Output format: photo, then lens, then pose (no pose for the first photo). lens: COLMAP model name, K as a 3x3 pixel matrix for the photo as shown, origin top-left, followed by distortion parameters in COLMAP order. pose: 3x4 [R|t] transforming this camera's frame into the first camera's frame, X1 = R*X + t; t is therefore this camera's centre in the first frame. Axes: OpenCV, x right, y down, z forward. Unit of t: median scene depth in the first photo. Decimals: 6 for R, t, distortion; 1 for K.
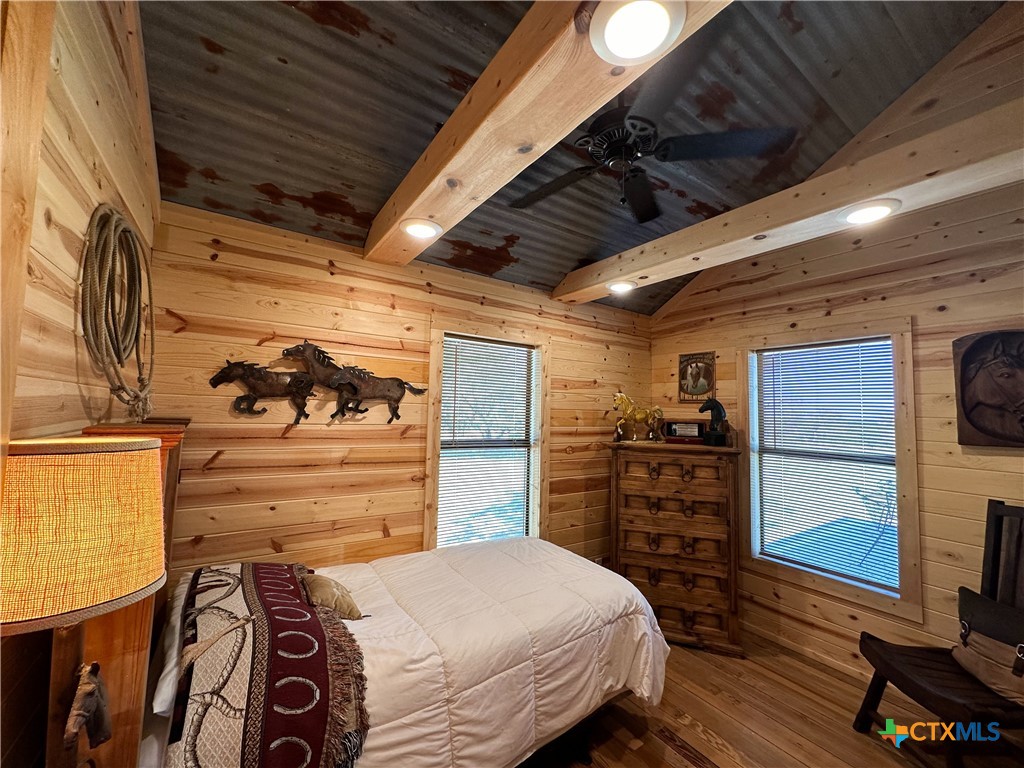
lens RADIAL K [[407.3, 0, 512.2], [0, 407.3, 384.7], [0, 0, 1]] dist [-0.000958, -0.000029]
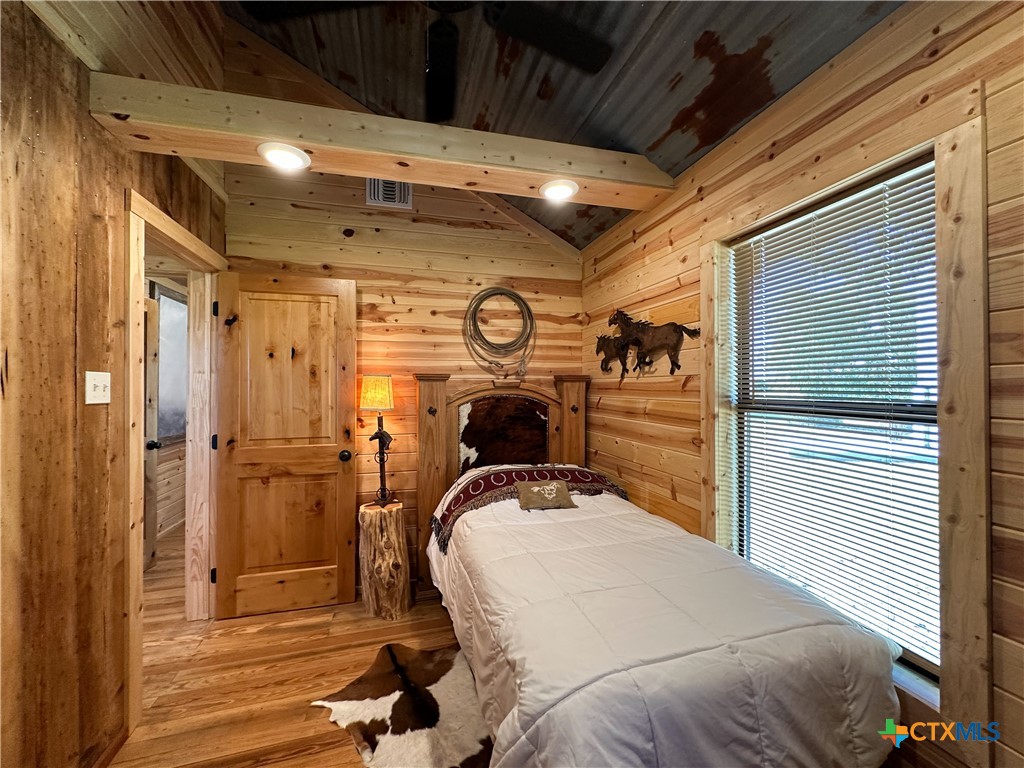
lens RADIAL K [[407.3, 0, 512.2], [0, 407.3, 384.7], [0, 0, 1]] dist [-0.000958, -0.000029]
pose [[-0.315016, -0.030807, -0.948586, 0.654369], [0.060942, 0.996754, -0.052609, 0.142510], [0.947128, -0.074382, -0.312116, 0.941576]]
